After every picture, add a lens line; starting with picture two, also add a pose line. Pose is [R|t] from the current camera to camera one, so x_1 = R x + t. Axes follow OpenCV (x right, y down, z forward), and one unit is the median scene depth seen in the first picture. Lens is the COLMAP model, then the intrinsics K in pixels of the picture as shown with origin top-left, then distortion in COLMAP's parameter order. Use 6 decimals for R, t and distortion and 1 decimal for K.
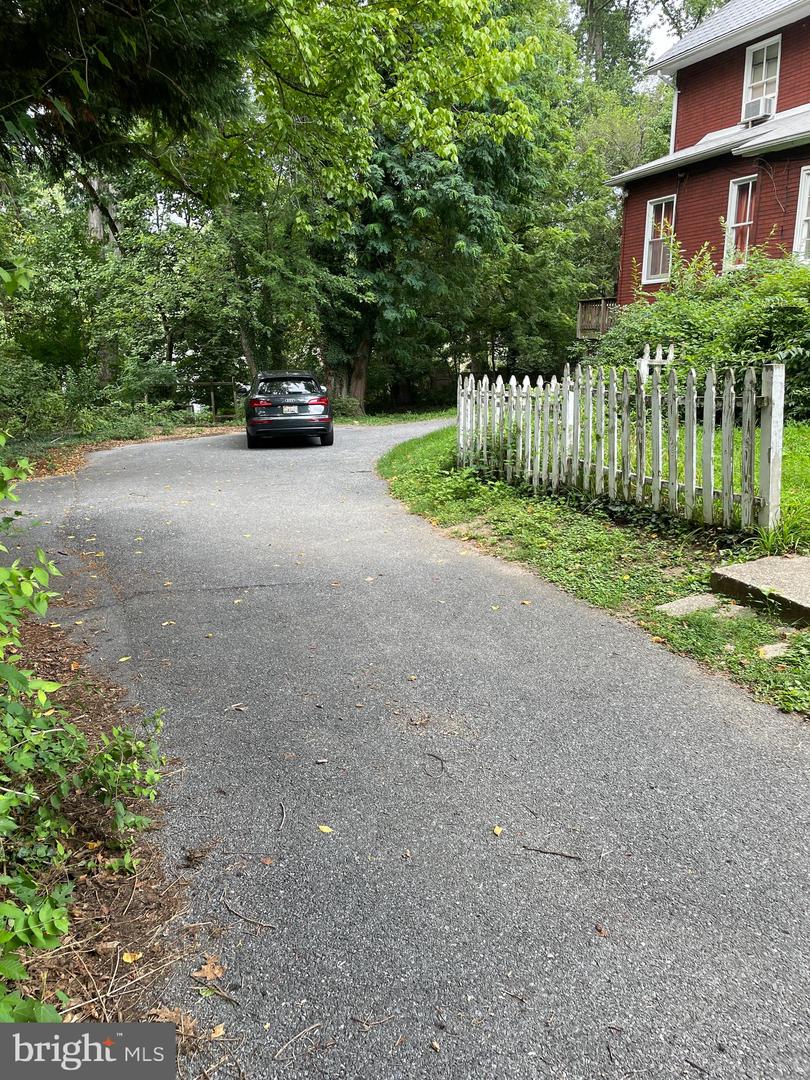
lens RADIAL K [[812.9, 0, 403.0], [0, 812.9, 532.4], [0, 0, 1]] dist [0.096442, -0.122597]
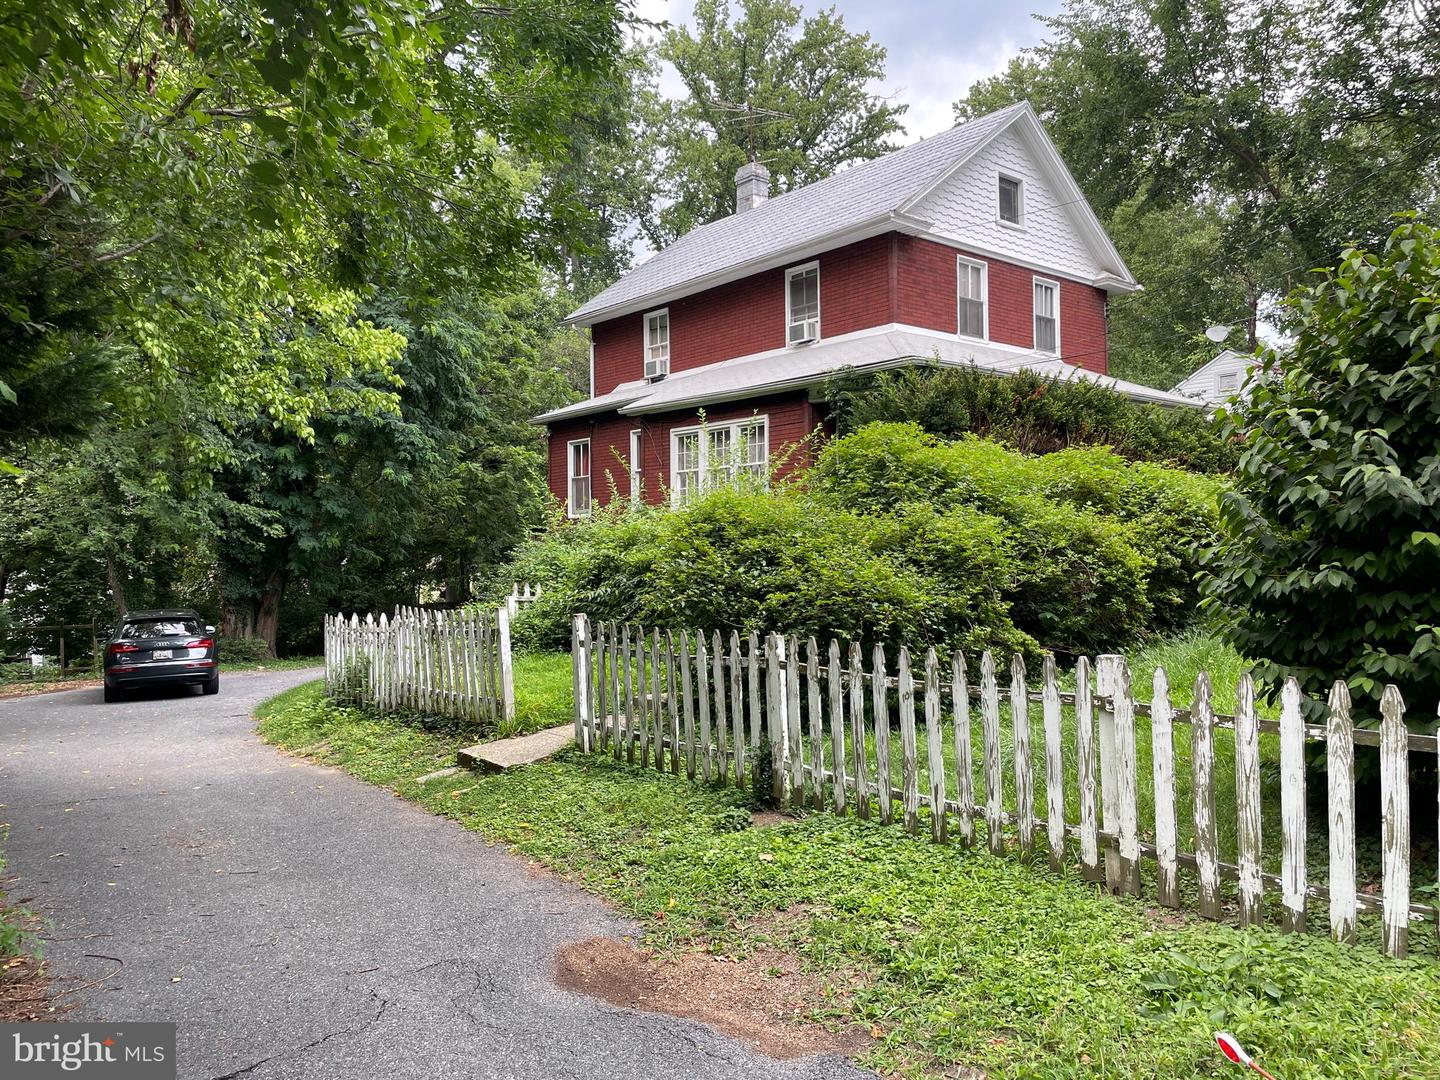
lens RADIAL K [[1078.1, 0, 720.0], [0, 1078.1, 540.0], [0, 0, 1]] dist [0.103205, -0.112600]
pose [[0.952347, -0.001081, 0.305015, 0.090647], [0.075843, 0.969426, -0.233369, 0.064060], [-0.295437, 0.245381, 0.923312, -0.369837]]
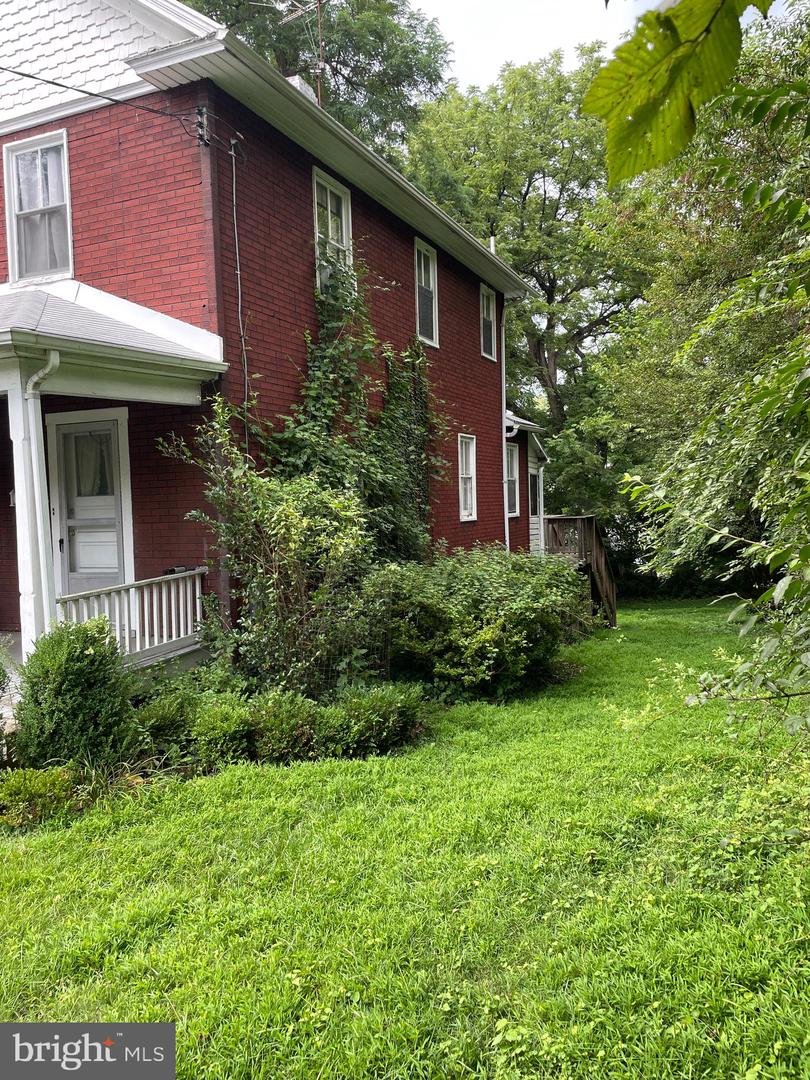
lens RADIAL K [[812.9, 0, 403.0], [0, 812.9, 532.4], [0, 0, 1]] dist [0.096442, -0.122597]
pose [[0.687561, 0.018039, -0.725903, 1.733626], [-0.137453, 0.984850, -0.105719, -0.320413], [0.712999, 0.172466, 0.679624, 0.713105]]
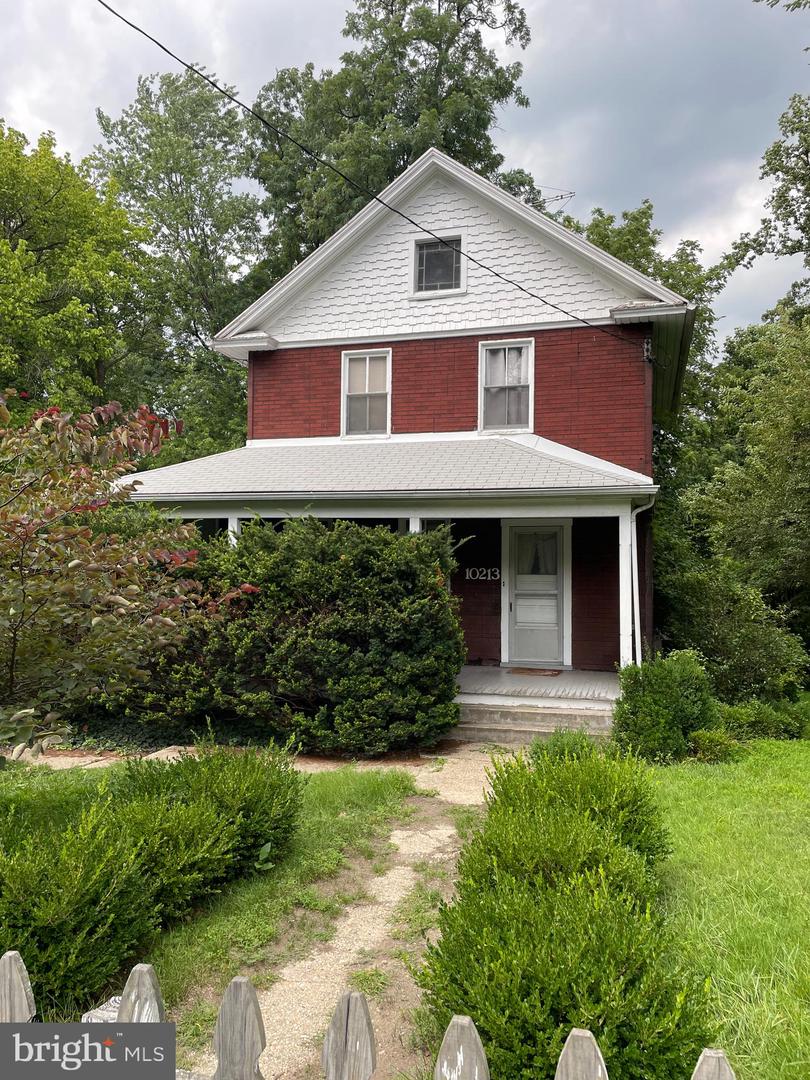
lens RADIAL K [[807.9, 0, 405.0], [0, 807.9, 540.0], [0, 0, 1]] dist [0.110300, -0.139535]
pose [[0.773628, -0.010064, -0.633560, 1.580105], [-0.156936, 0.965678, -0.206971, -0.199168], [0.613898, 0.259546, 0.745496, 0.146533]]
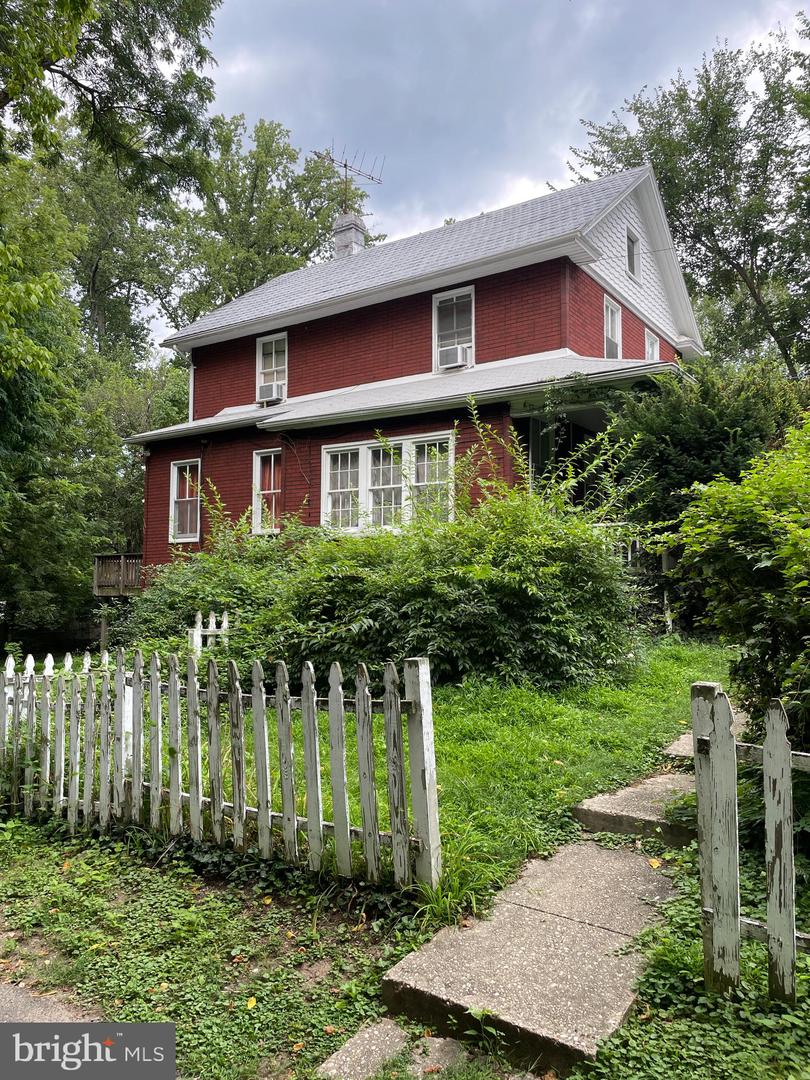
lens RADIAL K [[812.9, 0, 403.0], [0, 812.9, 532.4], [0, 0, 1]] dist [0.096442, -0.122597]
pose [[0.838904, 0.045534, 0.542372, 0.004525], [0.117676, 0.957752, -0.262419, -0.045776], [-0.531407, 0.283968, 0.798103, 0.138348]]
